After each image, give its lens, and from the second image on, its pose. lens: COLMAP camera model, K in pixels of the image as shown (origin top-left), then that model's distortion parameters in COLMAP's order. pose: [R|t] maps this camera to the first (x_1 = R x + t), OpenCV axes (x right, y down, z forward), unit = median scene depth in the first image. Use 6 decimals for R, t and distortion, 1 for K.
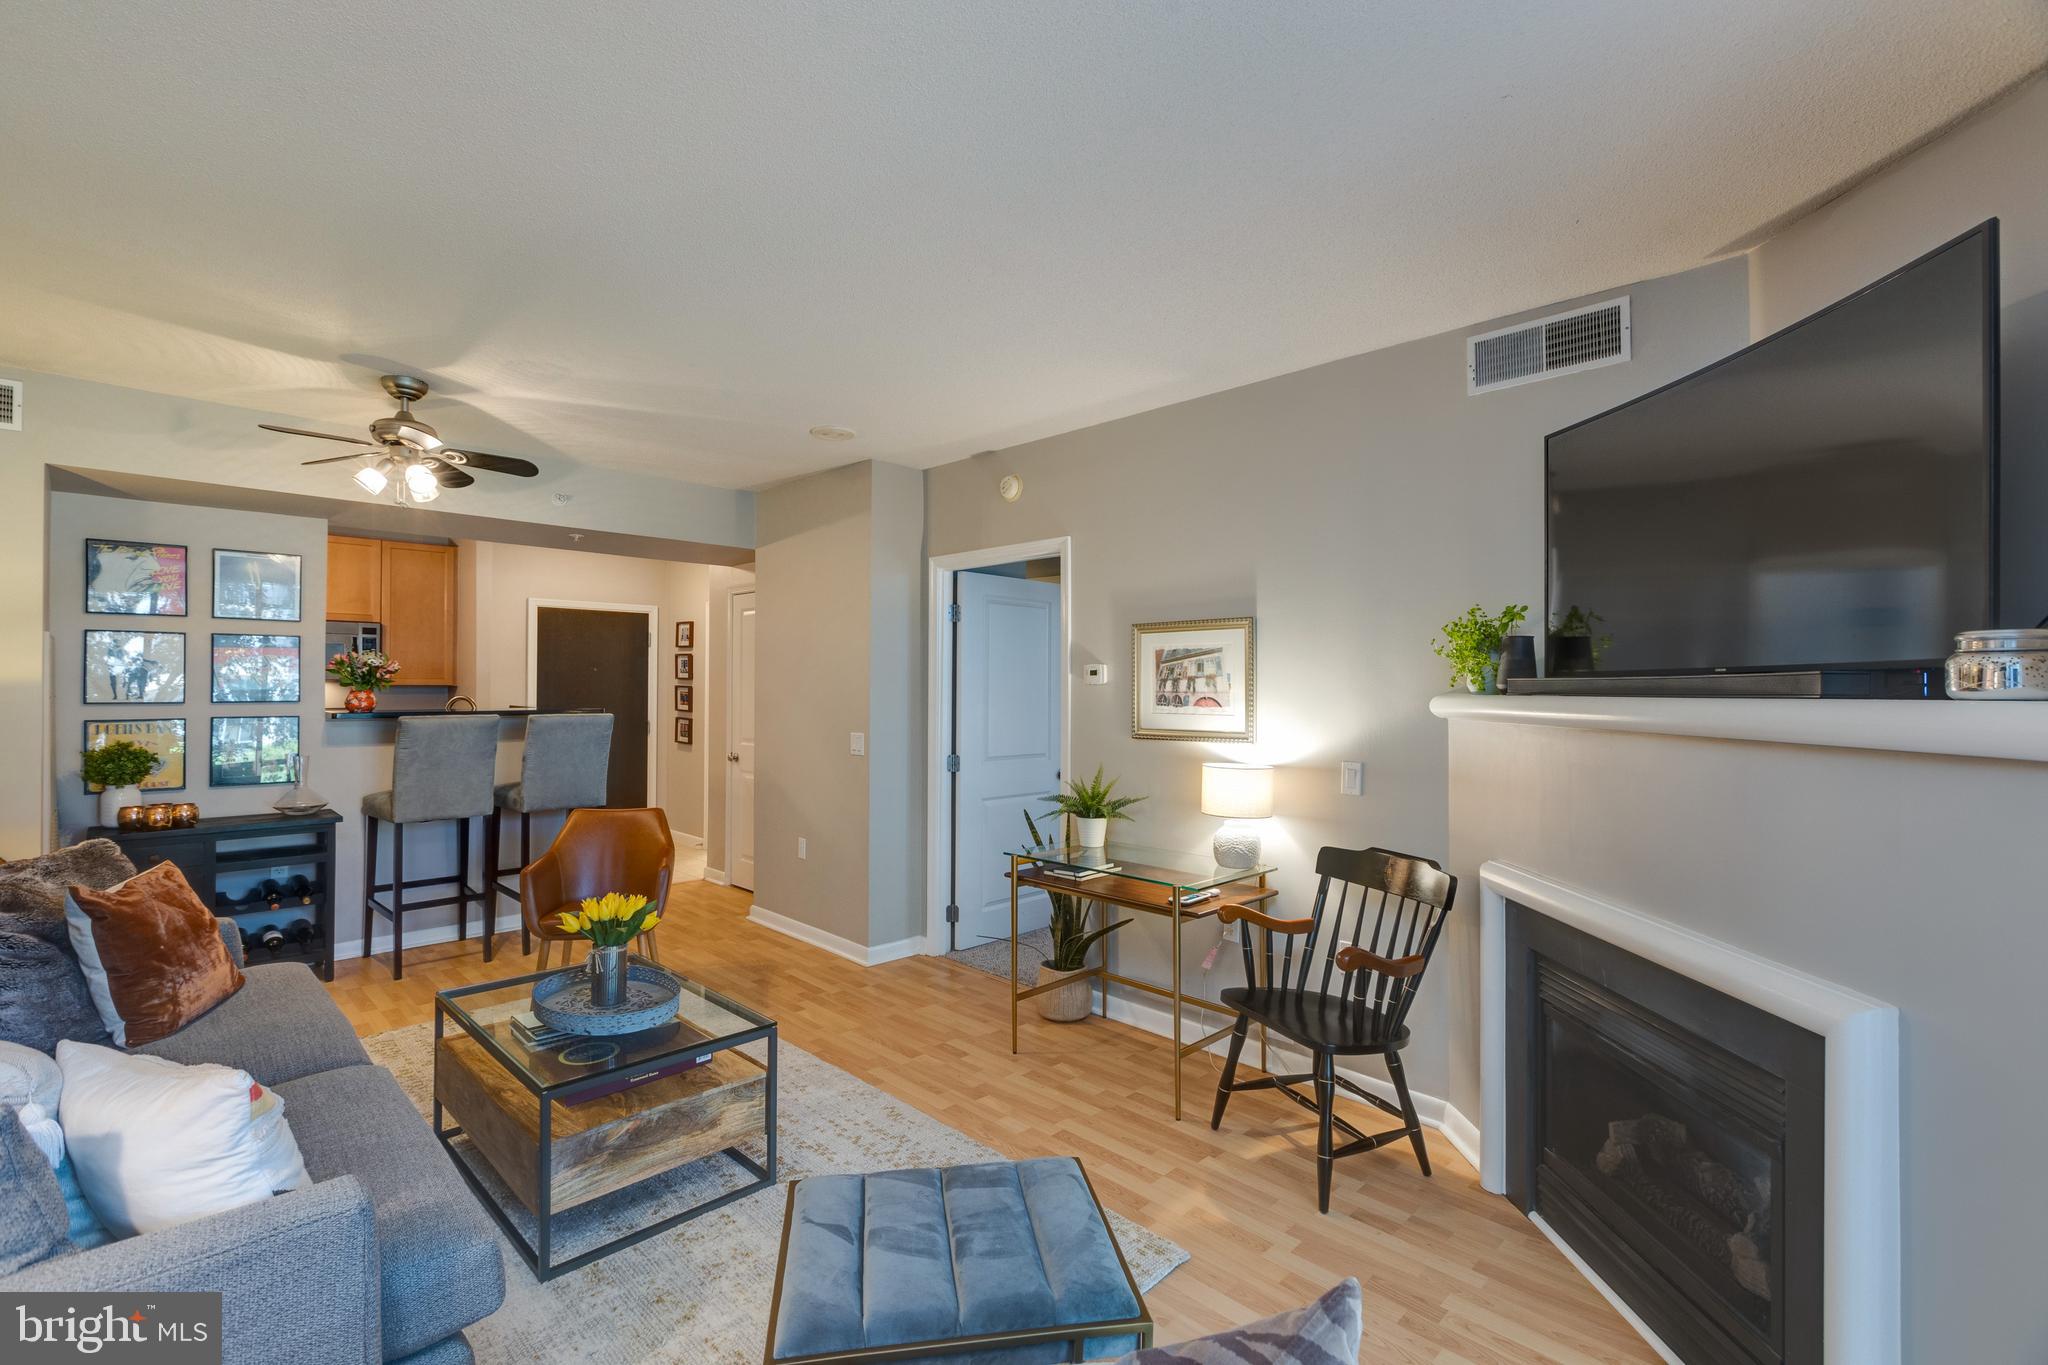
lens RADIAL K [[911.1, 0, 1025.5], [0, 911.1, 678.0], [0, 0, 1]] dist [0.000928, 0.000728]
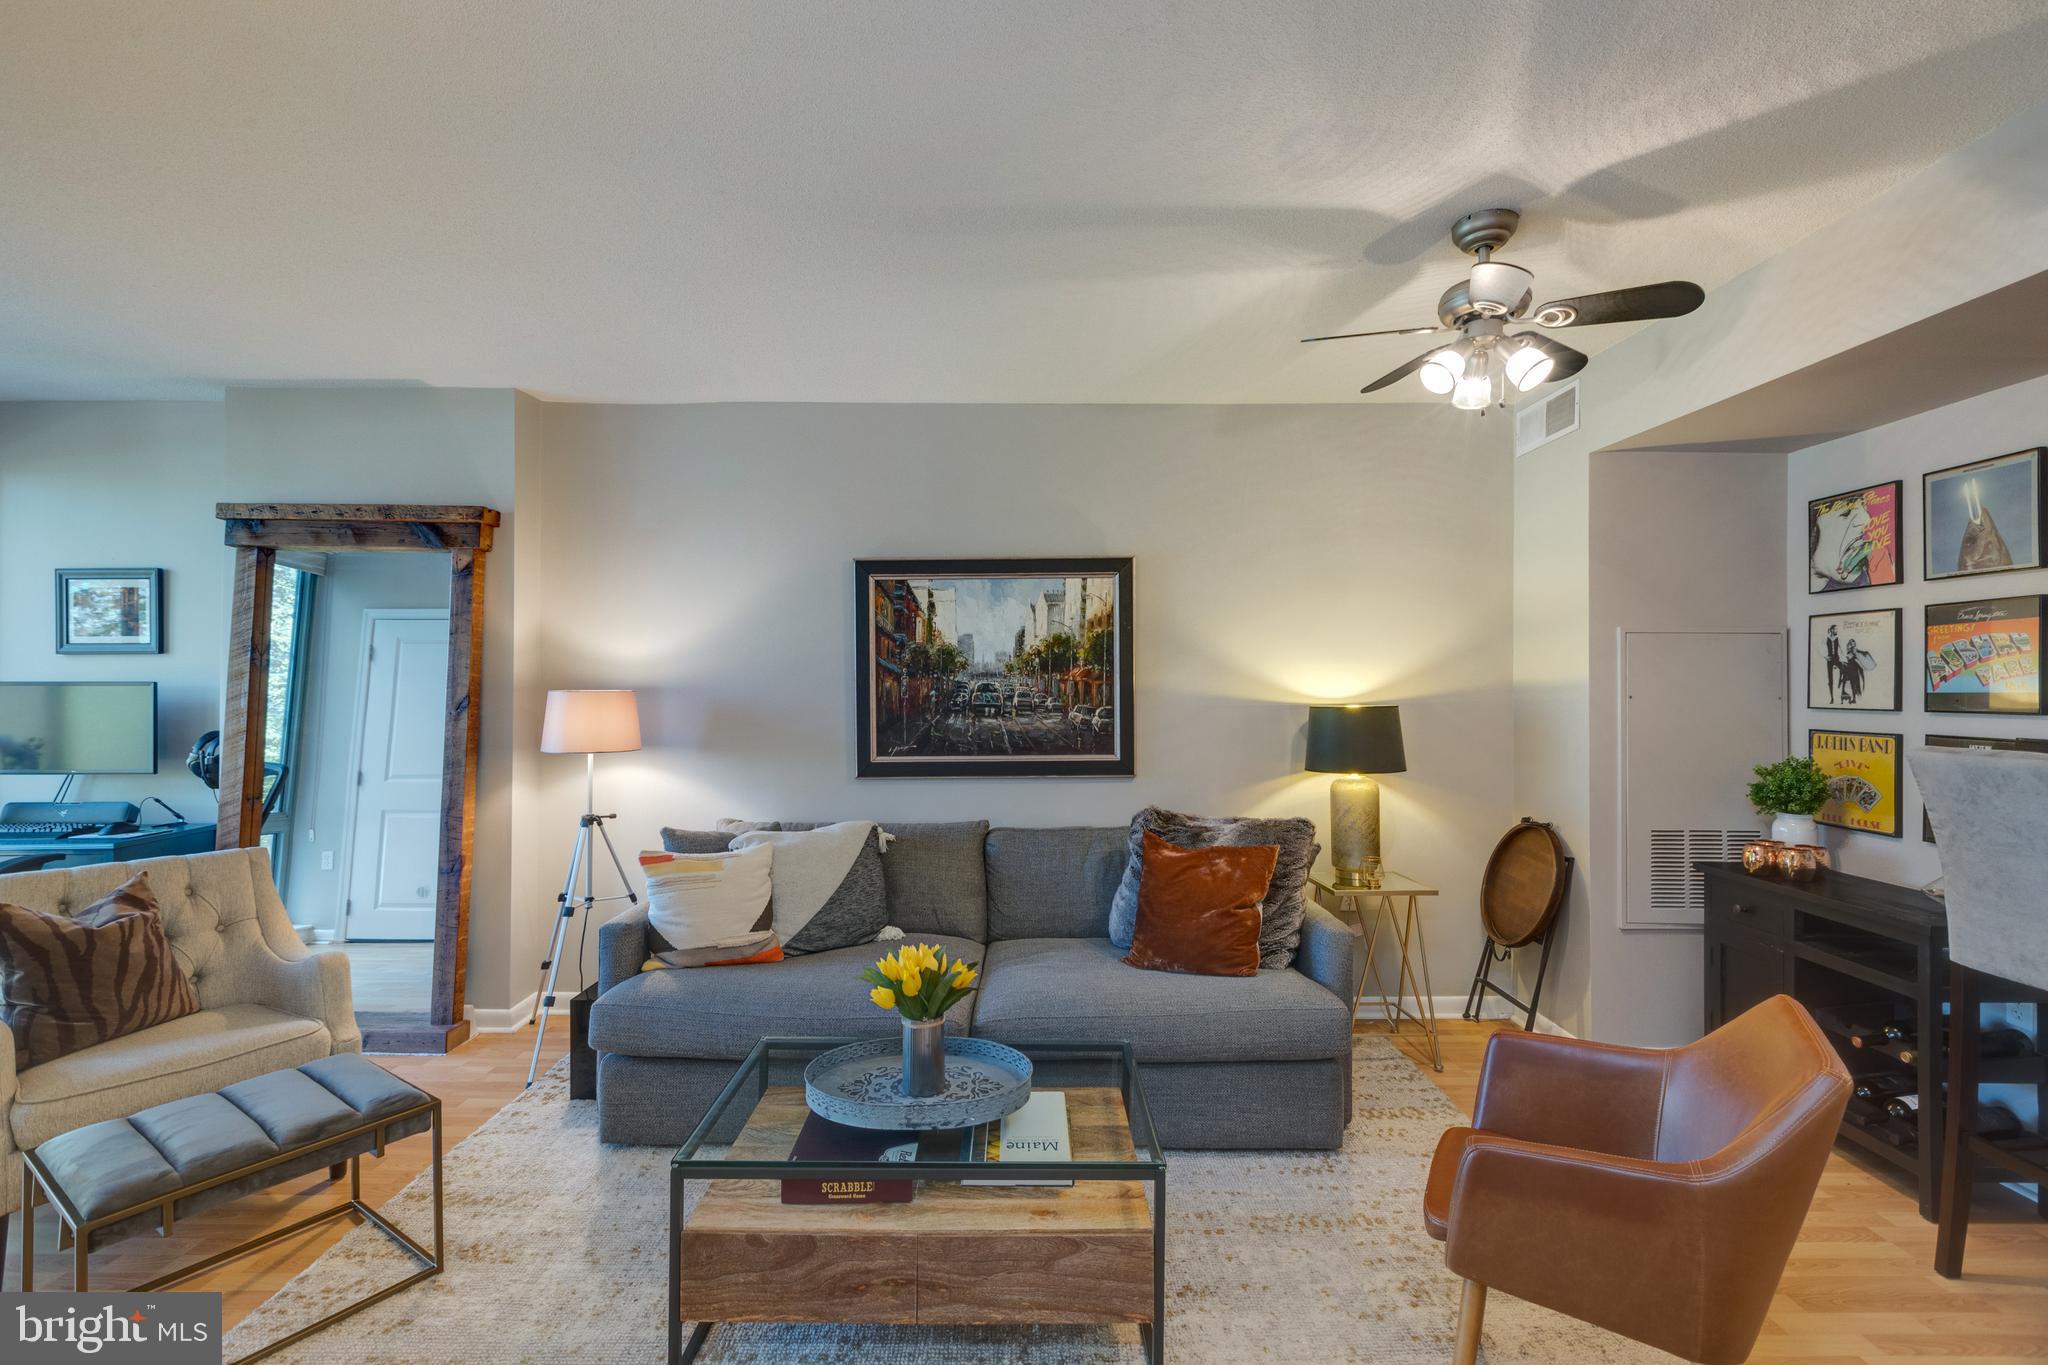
lens RADIAL K [[911.1, 0, 1025.5], [0, 911.1, 678.0], [0, 0, 1]] dist [0.000928, 0.000728]
pose [[-0.706384, -0.008692, -0.707775, 0.021985], [-0.000336, 0.999929, -0.011944, 0.012281], [0.707829, -0.008199, -0.706336, 1.148198]]
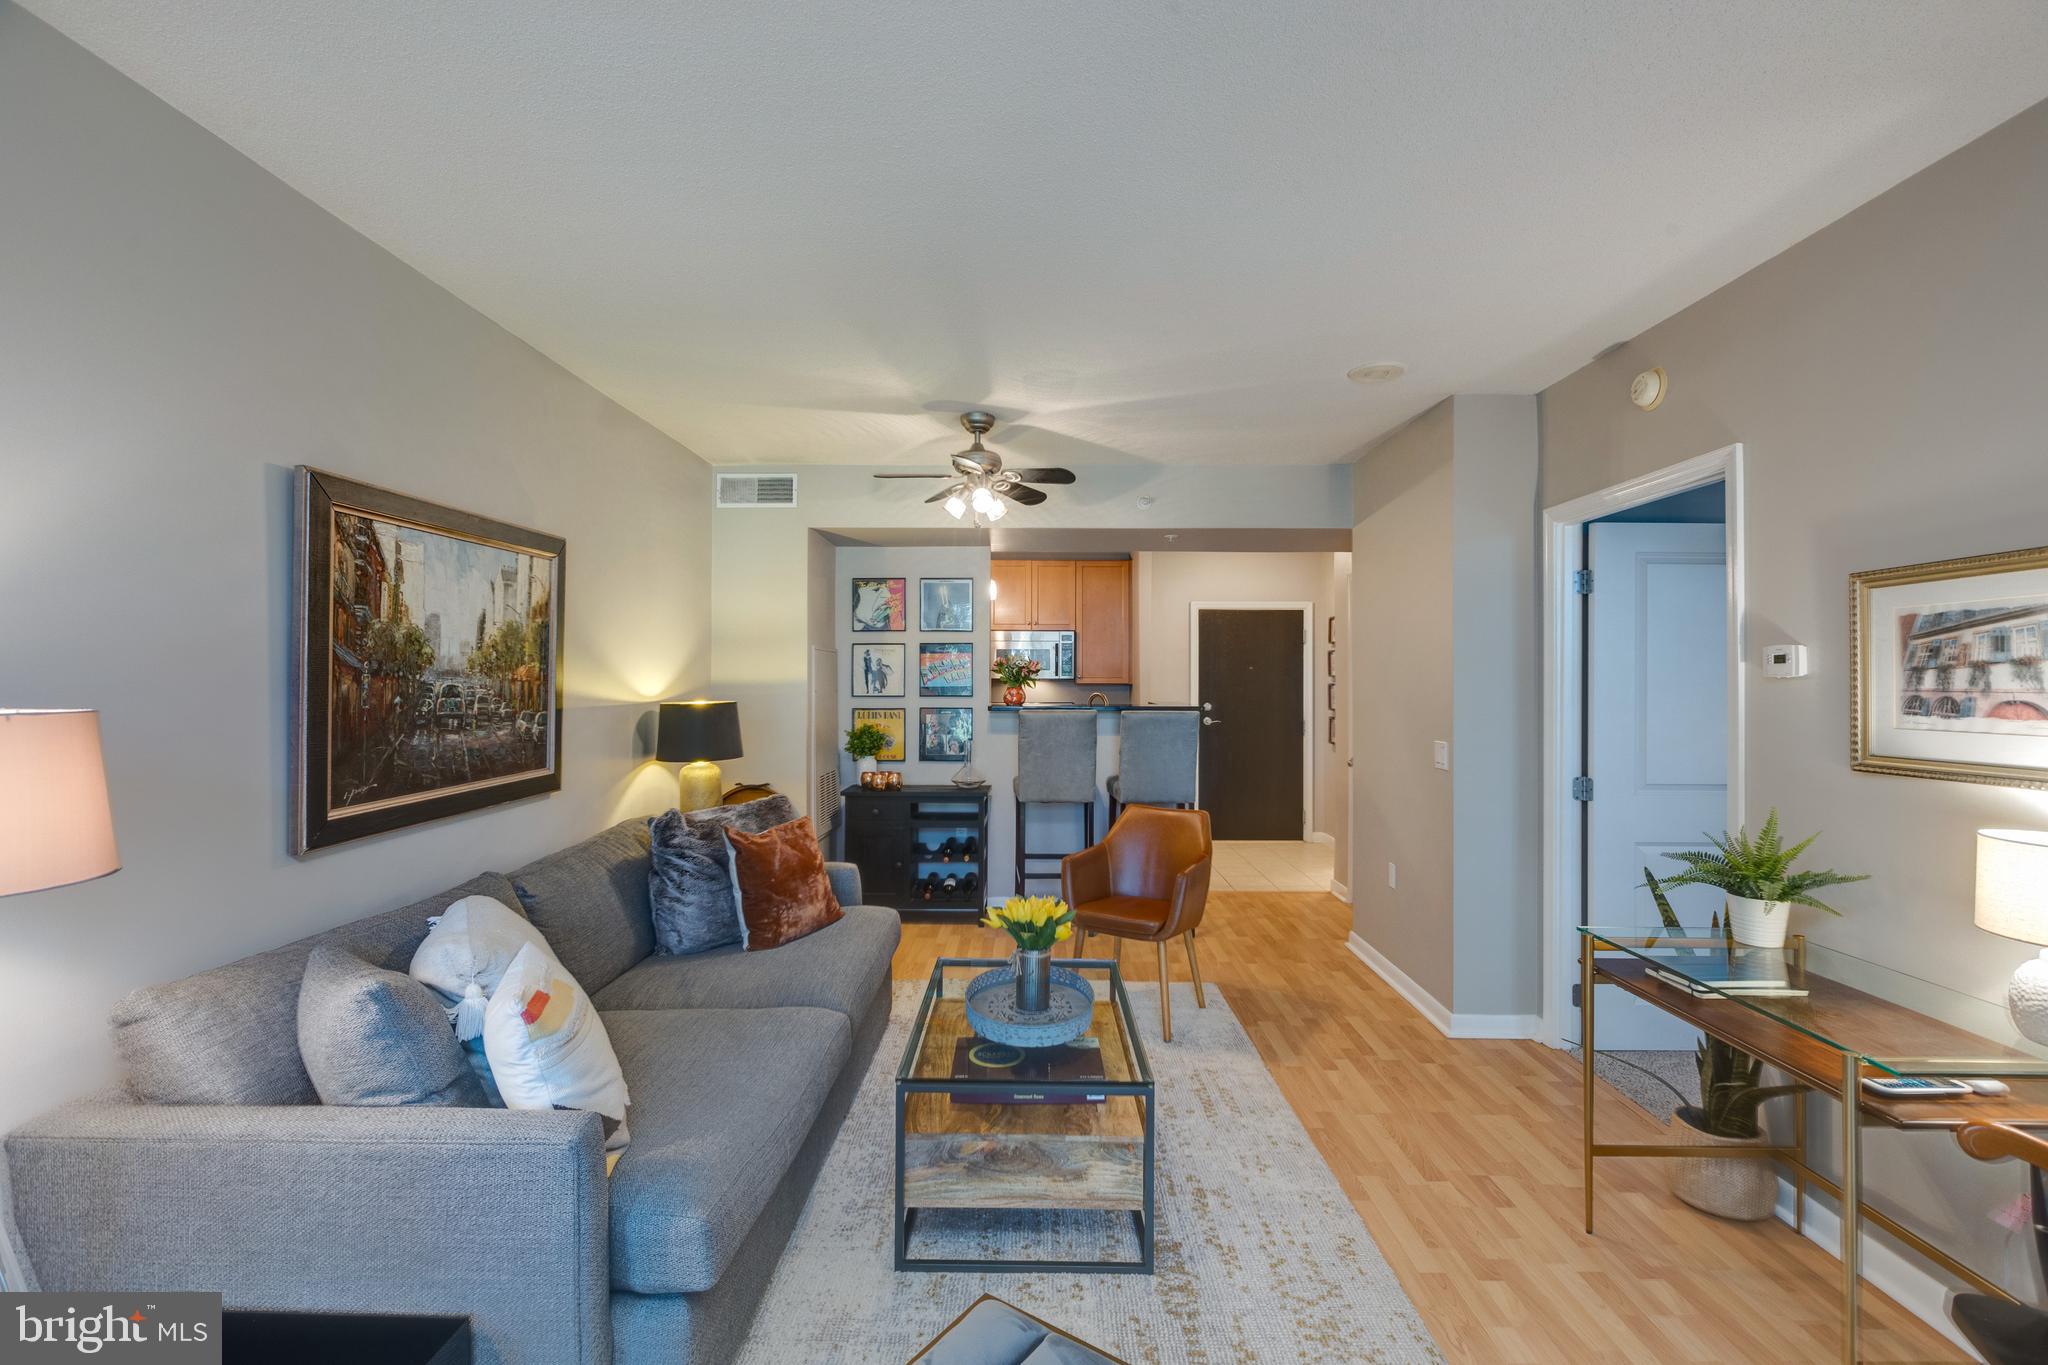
lens RADIAL K [[912.8, 0, 1025.0], [0, 912.8, 678.5], [0, 0, 1]] dist [-0.001837, -0.001352]
pose [[0.697191, -0.005876, -0.716861, 0.168791], [0.006456, 0.999977, -0.001917, 0.005414], [0.716856, -0.003291, 0.697213, 0.226858]]
